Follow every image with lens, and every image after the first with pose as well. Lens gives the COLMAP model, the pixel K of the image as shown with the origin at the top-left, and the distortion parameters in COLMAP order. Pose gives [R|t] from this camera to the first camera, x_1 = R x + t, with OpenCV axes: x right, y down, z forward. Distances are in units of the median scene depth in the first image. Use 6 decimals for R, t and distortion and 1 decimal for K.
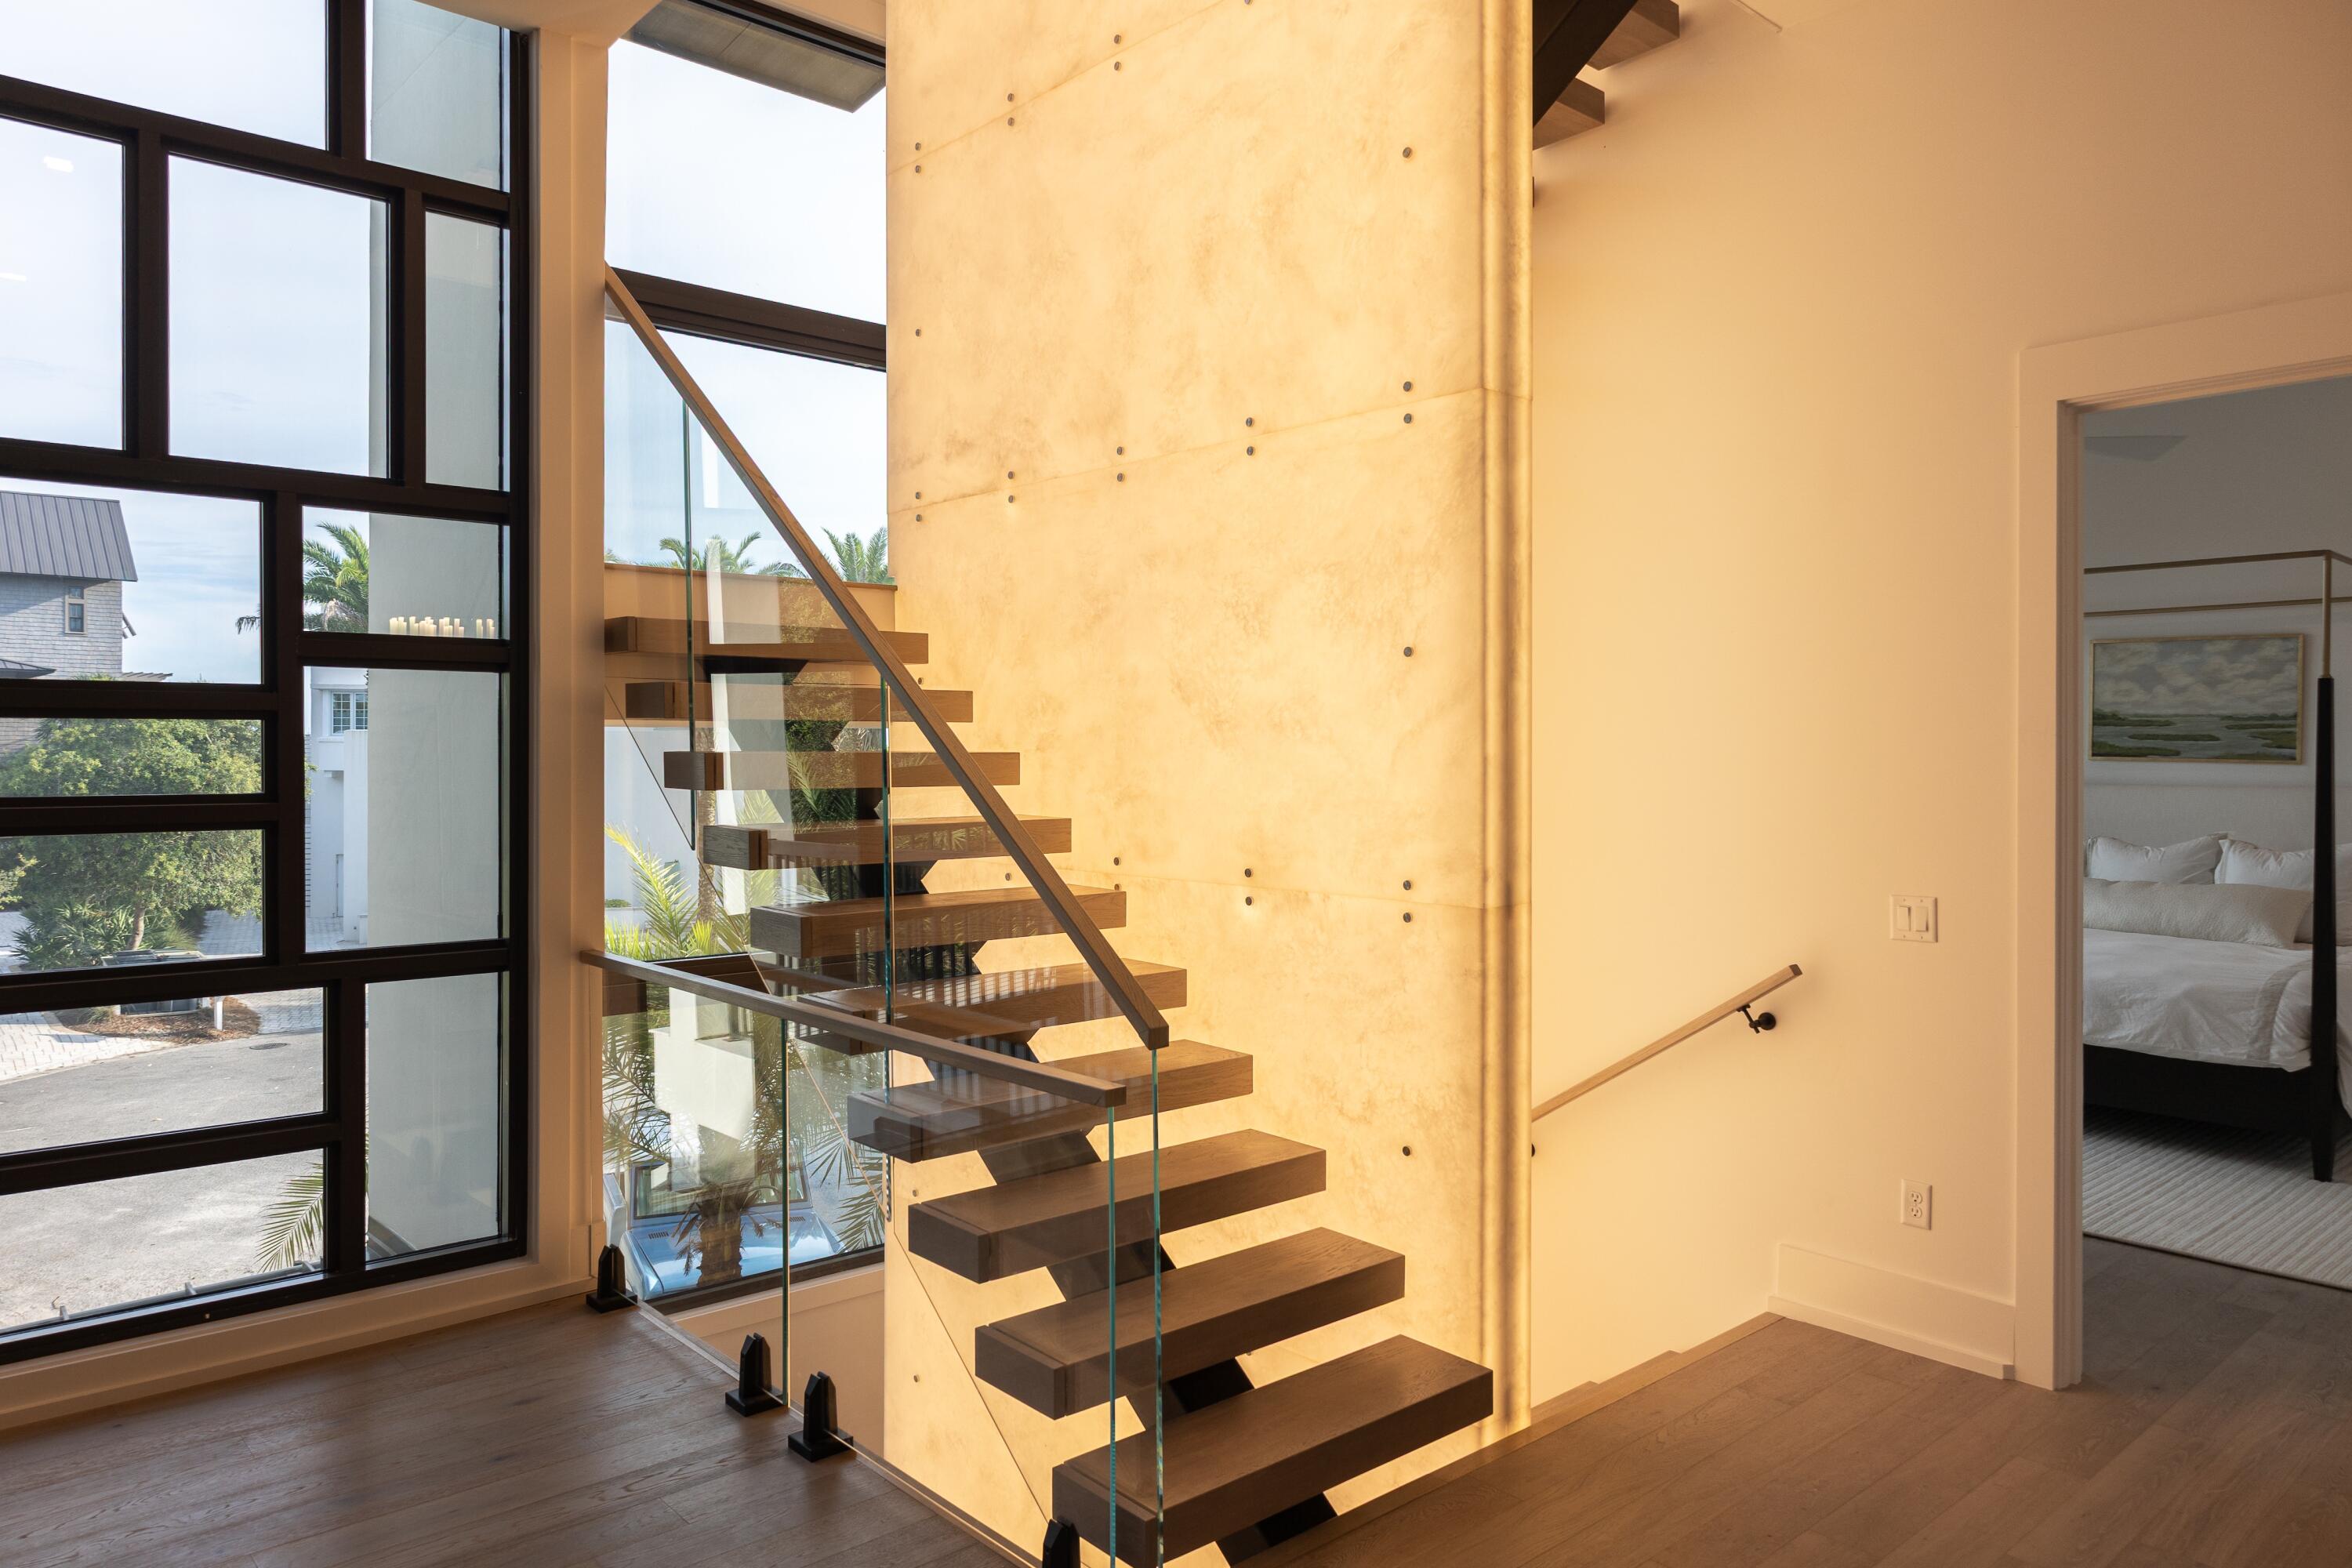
lens RADIAL K [[1551.0, 0, 1171.8], [0, 1551.0, 746.2], [0, 0, 1]] dist [0.031671, -0.037961]
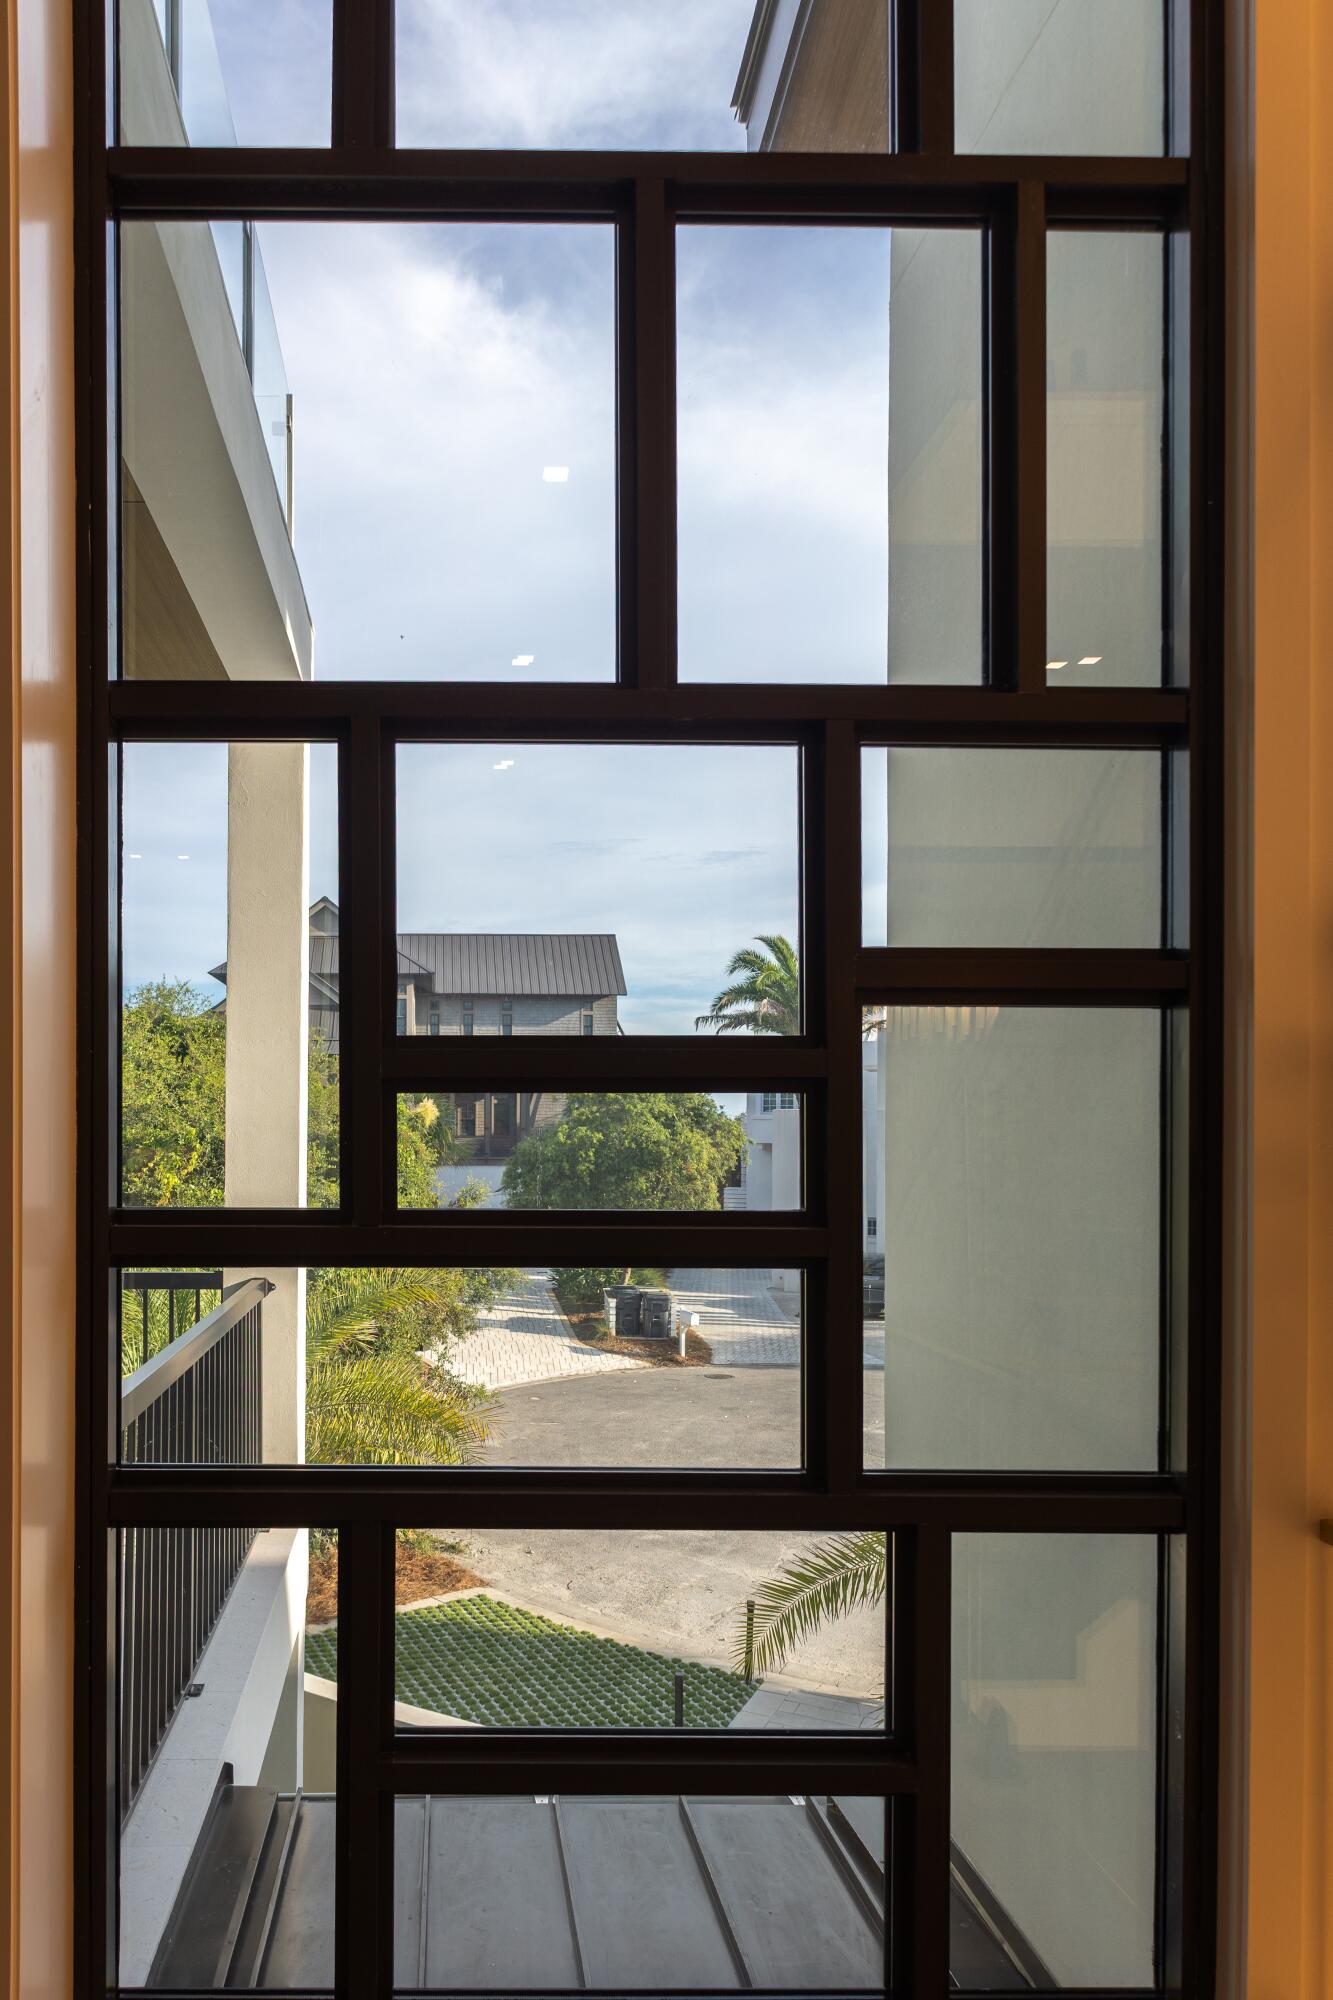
lens RADIAL K [[1390.7, 0, 667.0], [0, 1390.7, 1125.6], [0, 0, 1]] dist [-0.010021, 0.001024]
pose [[0.849365, 0.002537, -0.527800, -0.310490], [-0.001393, 0.999996, 0.002565, -0.005190], [0.527804, -0.001443, 0.849365, 0.462863]]
